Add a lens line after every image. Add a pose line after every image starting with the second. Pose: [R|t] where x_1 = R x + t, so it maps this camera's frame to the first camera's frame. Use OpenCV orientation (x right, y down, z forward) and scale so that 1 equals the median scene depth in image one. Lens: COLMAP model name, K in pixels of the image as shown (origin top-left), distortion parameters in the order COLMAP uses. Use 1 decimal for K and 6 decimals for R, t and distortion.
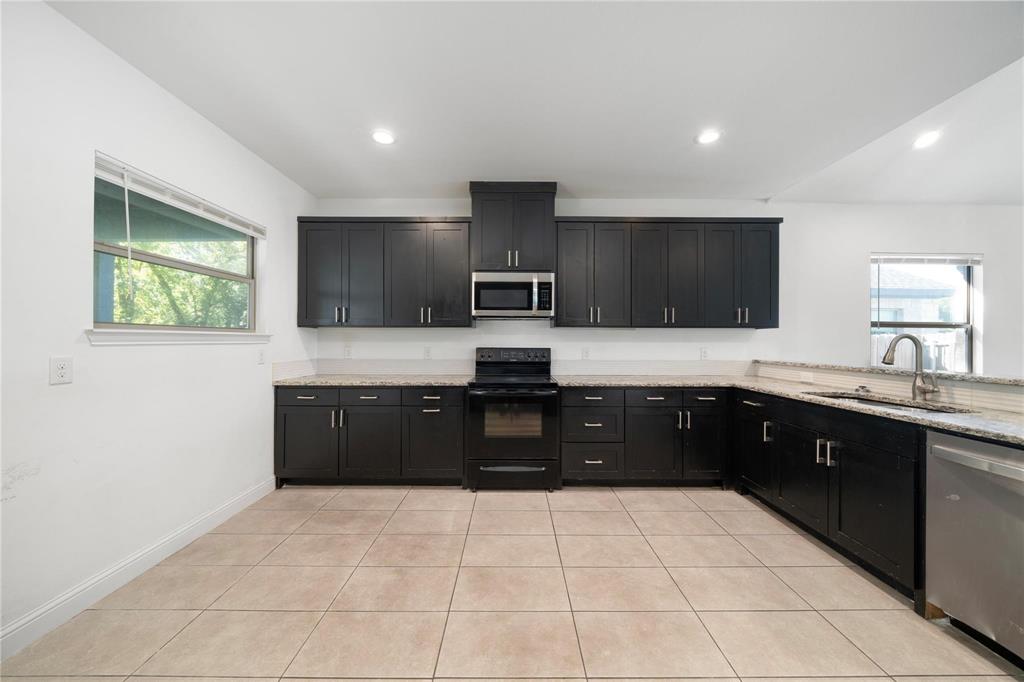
lens RADIAL K [[349.2, 0, 512.9], [0, 349.2, 339.7], [0, 0, 1]] dist [-0.002575, -0.000346]
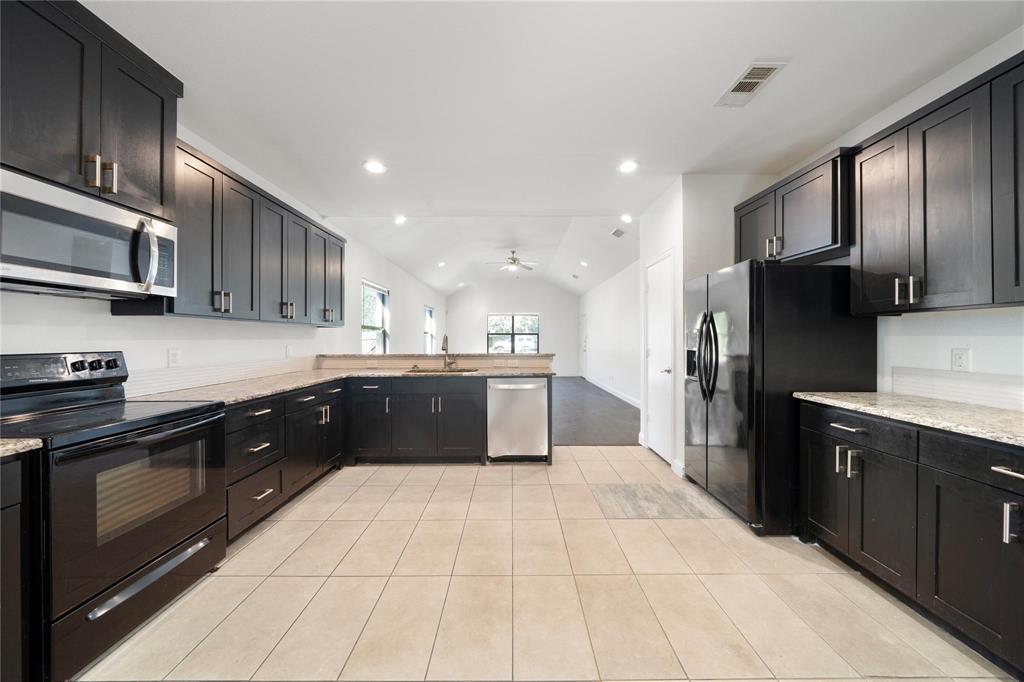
lens RADIAL K [[349.2, 0, 512.7], [0, 349.2, 339.6], [0, 0, 1]] dist [-0.002575, -0.000346]
pose [[0.002542, -0.007055, 0.999972, -0.504471], [-0.001041, 0.999975, 0.007057, 0.000340], [-0.999996, -0.001059, 0.002535, 0.417935]]
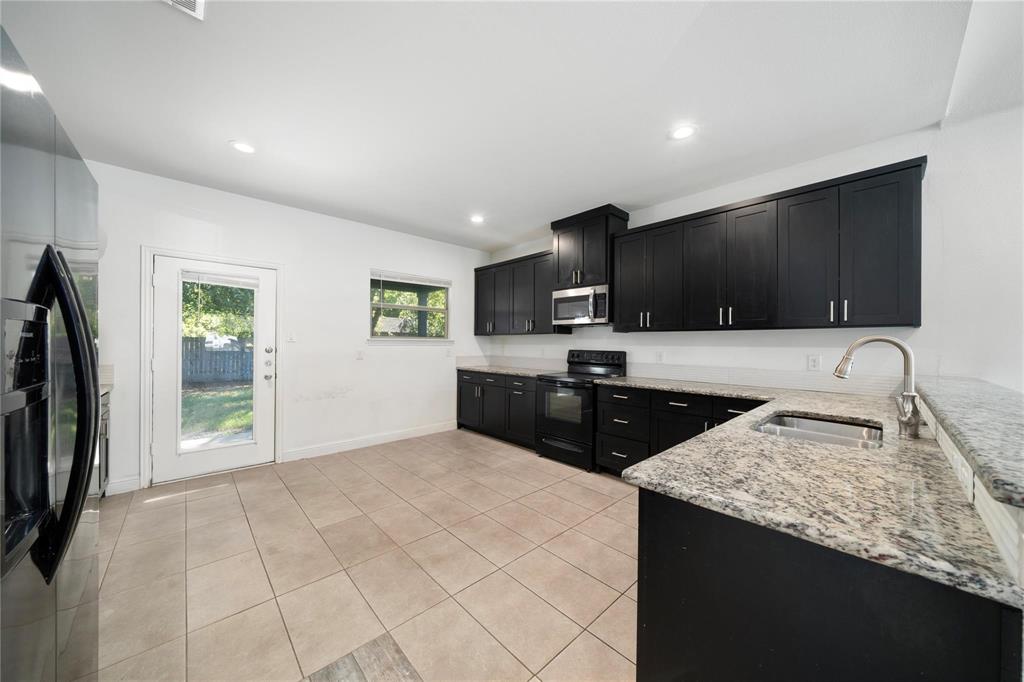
lens RADIAL K [[349.2, 0, 513.6], [0, 349.2, 342.4], [0, 0, 1]] dist [-0.002575, -0.000346]
pose [[0.686090, -0.000261, -0.727517, 0.747424], [-0.002586, 0.999993, -0.002798, 0.000488], [0.727512, 0.003801, 0.686084, 0.002438]]
